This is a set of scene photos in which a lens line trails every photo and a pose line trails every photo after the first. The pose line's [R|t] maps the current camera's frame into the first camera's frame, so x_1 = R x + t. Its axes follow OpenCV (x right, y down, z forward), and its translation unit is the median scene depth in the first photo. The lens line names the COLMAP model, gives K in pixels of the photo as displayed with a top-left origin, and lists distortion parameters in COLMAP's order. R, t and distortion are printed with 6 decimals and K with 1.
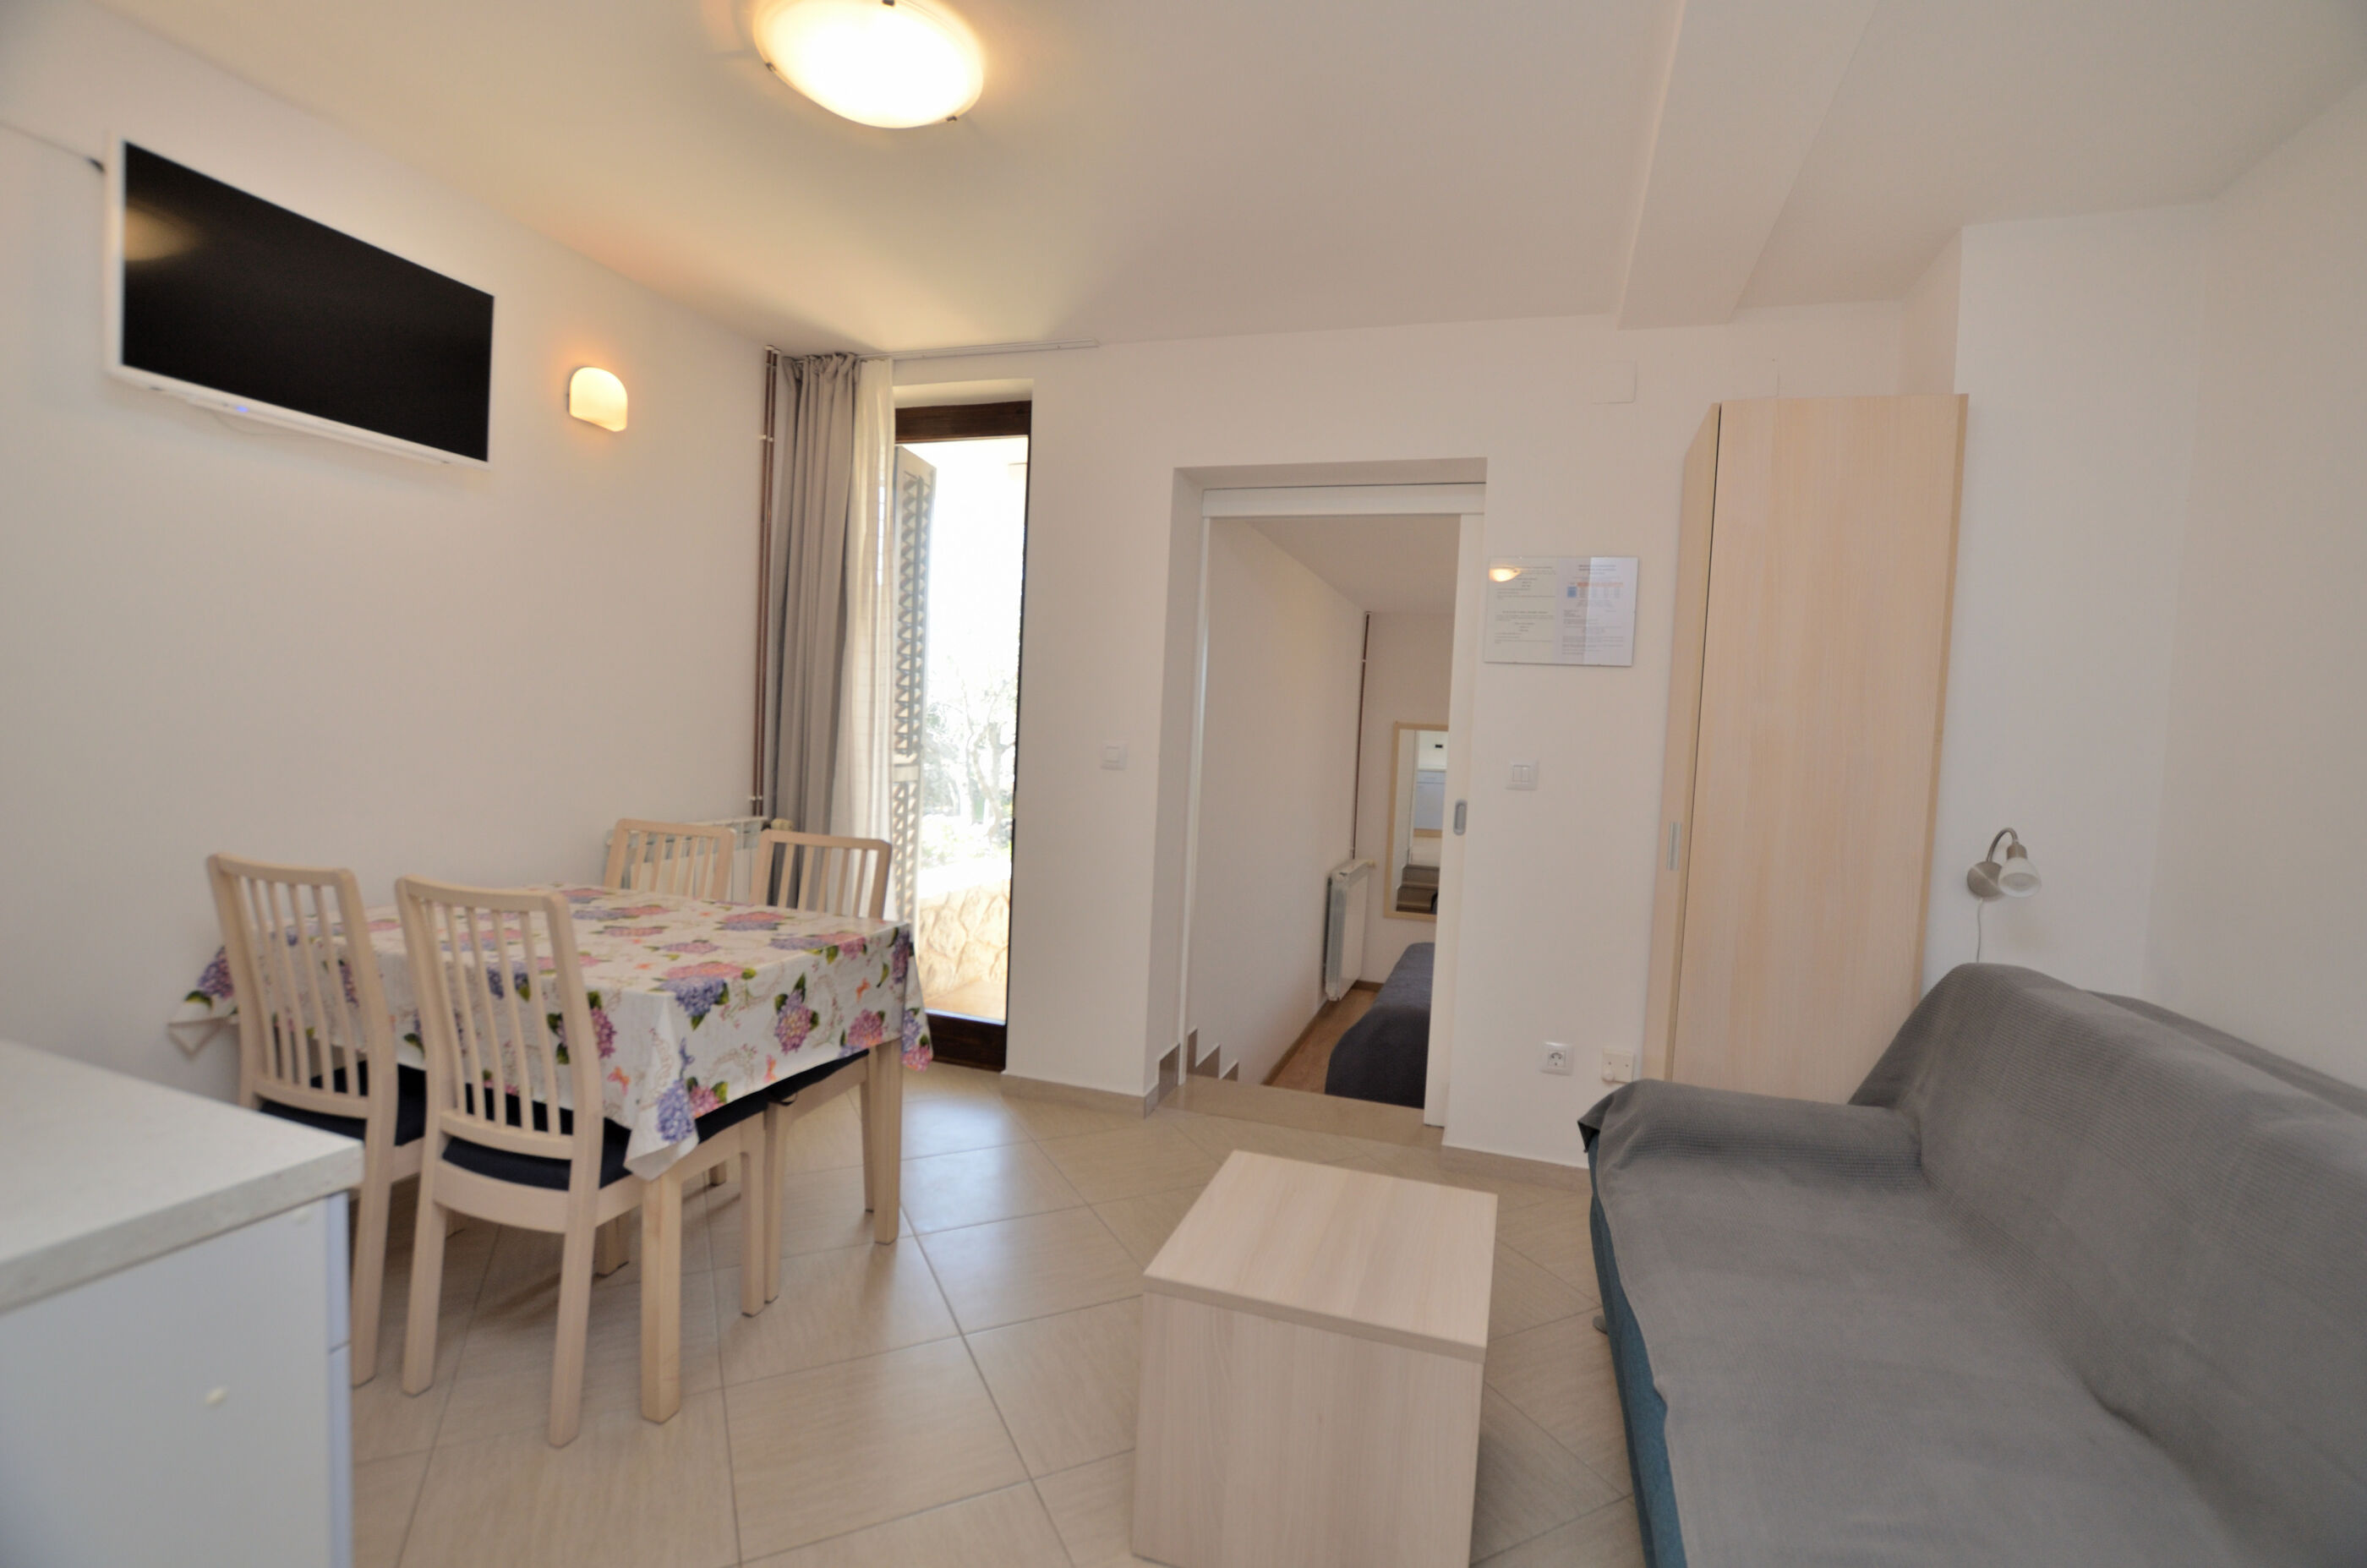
lens RADIAL K [[1040.3, 0, 1199.9], [0, 1040.3, 780.4], [0, 0, 1]] dist [-0.030231, 0.002970]
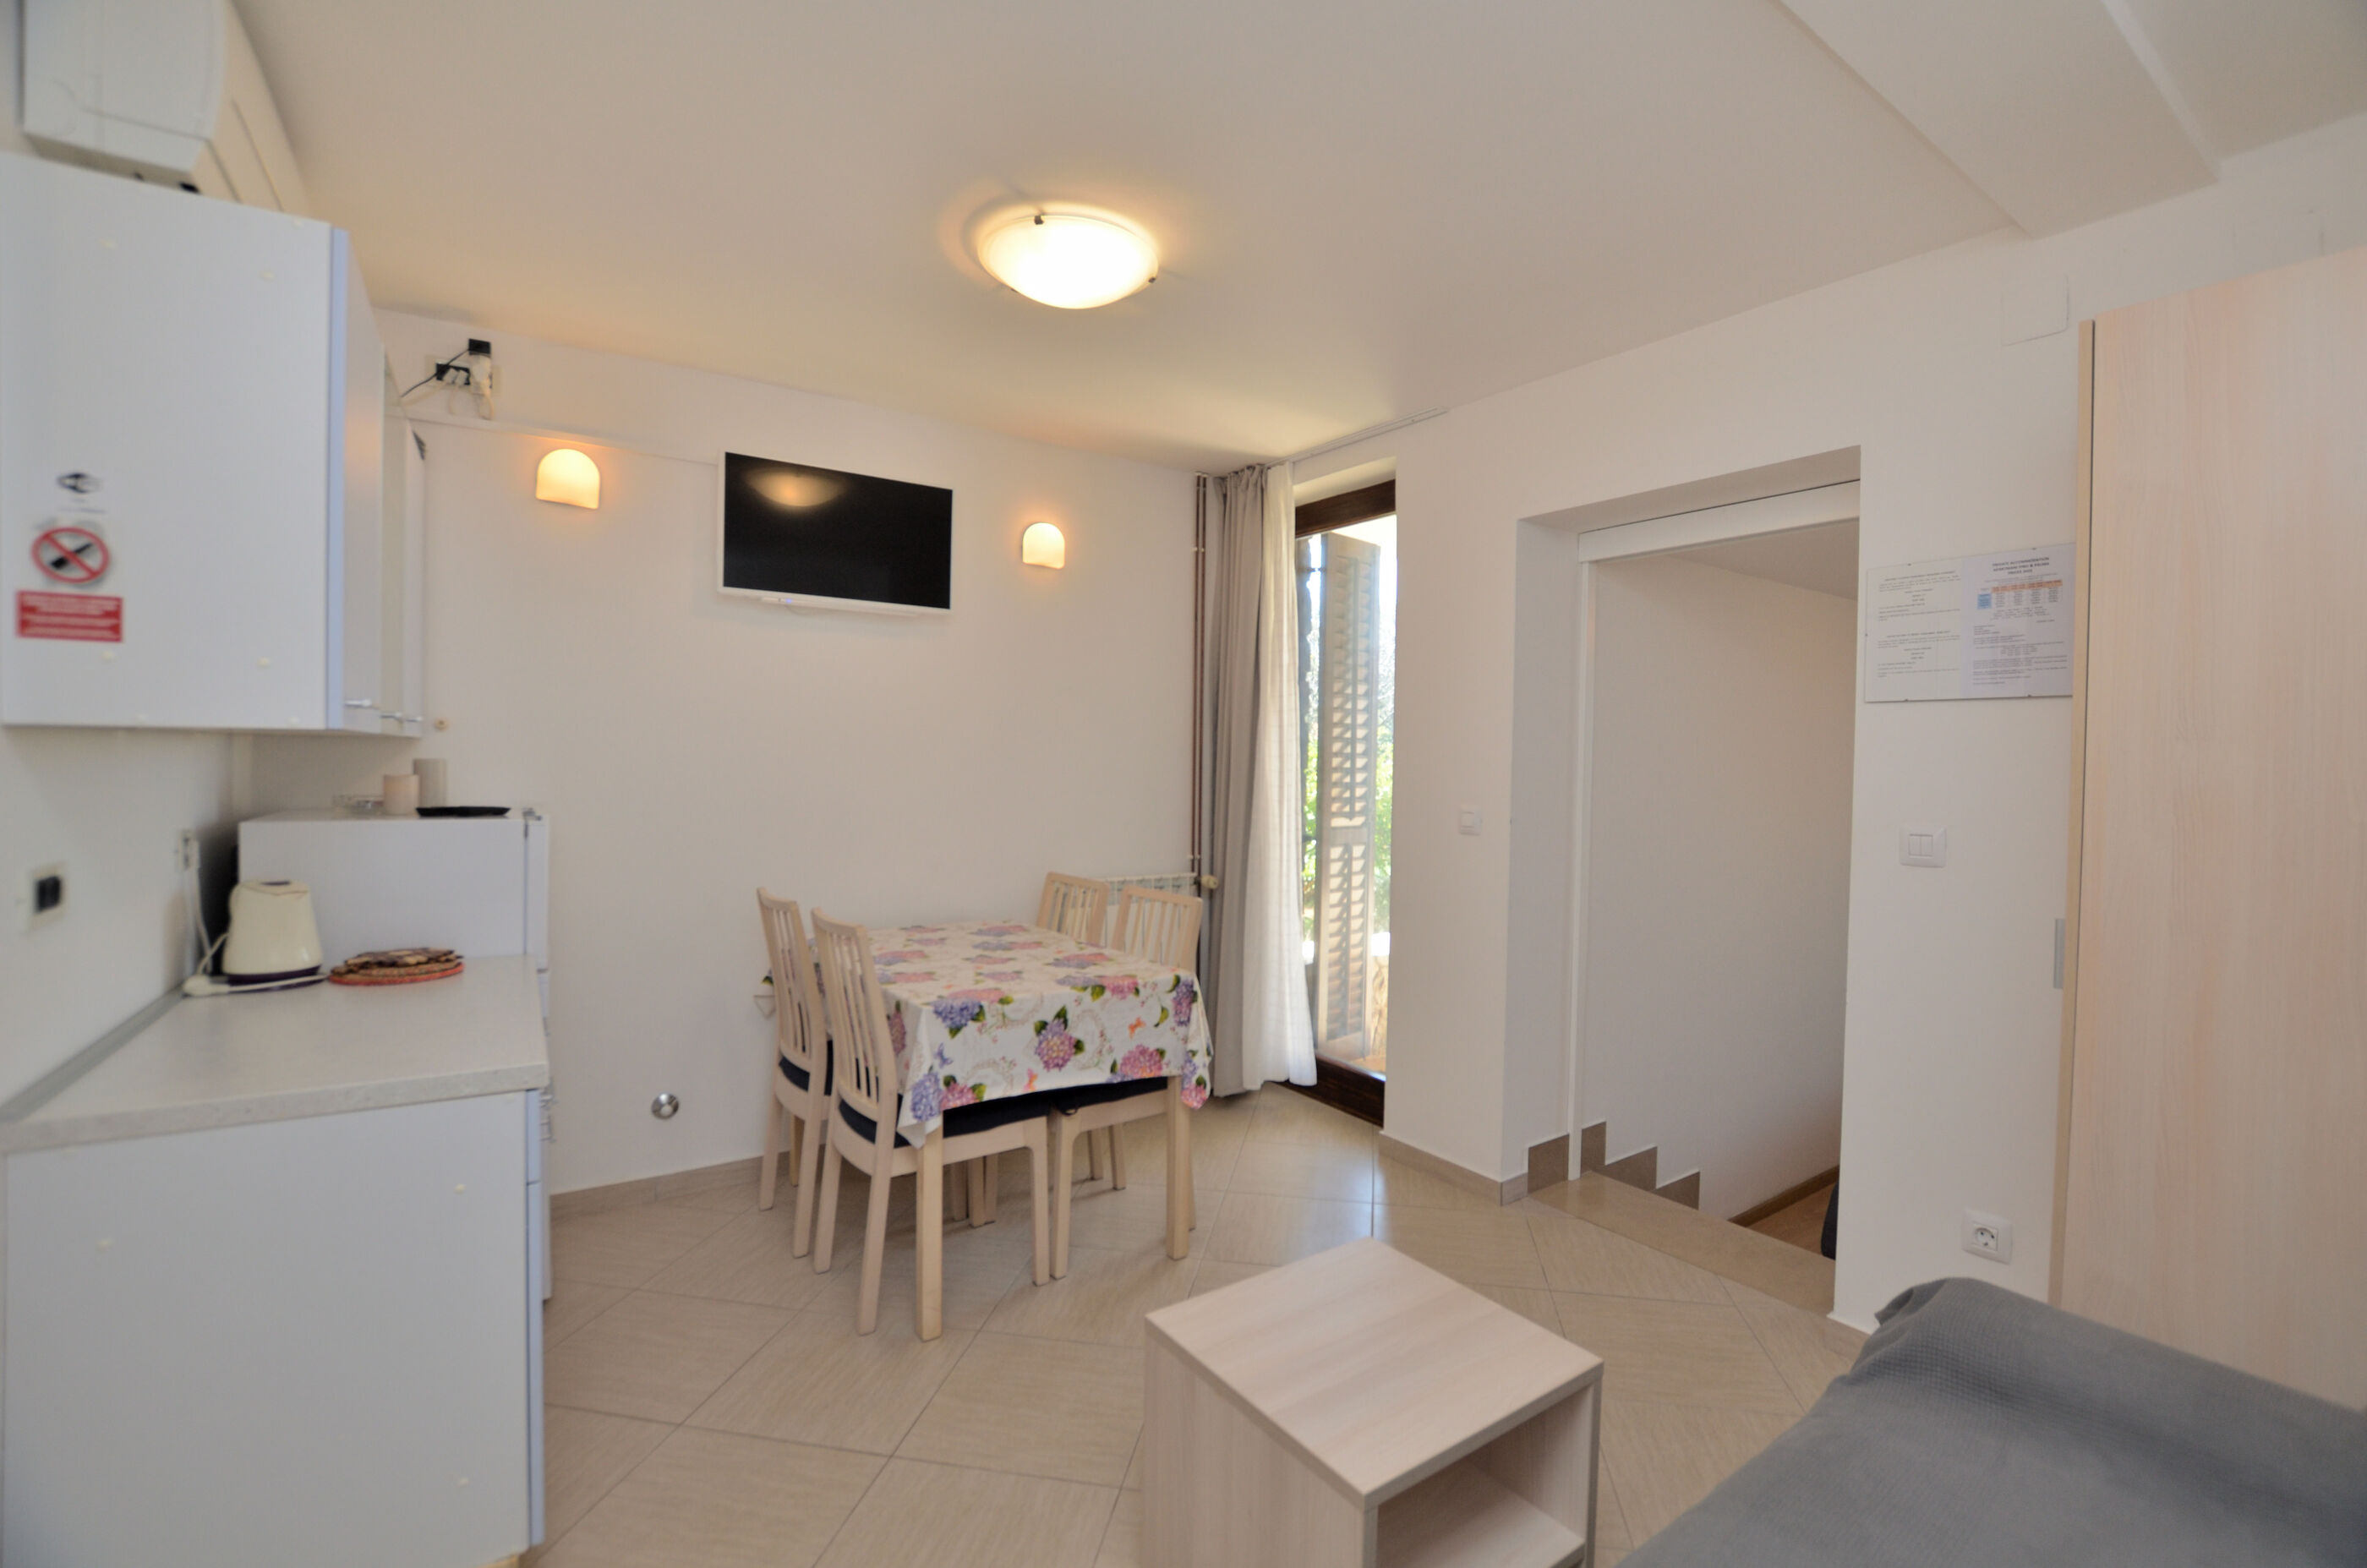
lens RADIAL K [[1040.3, 0, 1204.9], [0, 1040.3, 784.8], [0, 0, 1]] dist [-0.030231, 0.002970]
pose [[0.801550, -0.021243, -0.597551, 0.425541], [-0.008209, 0.998884, -0.046522, -0.014347], [0.597872, 0.042195, 0.800481, 0.103332]]
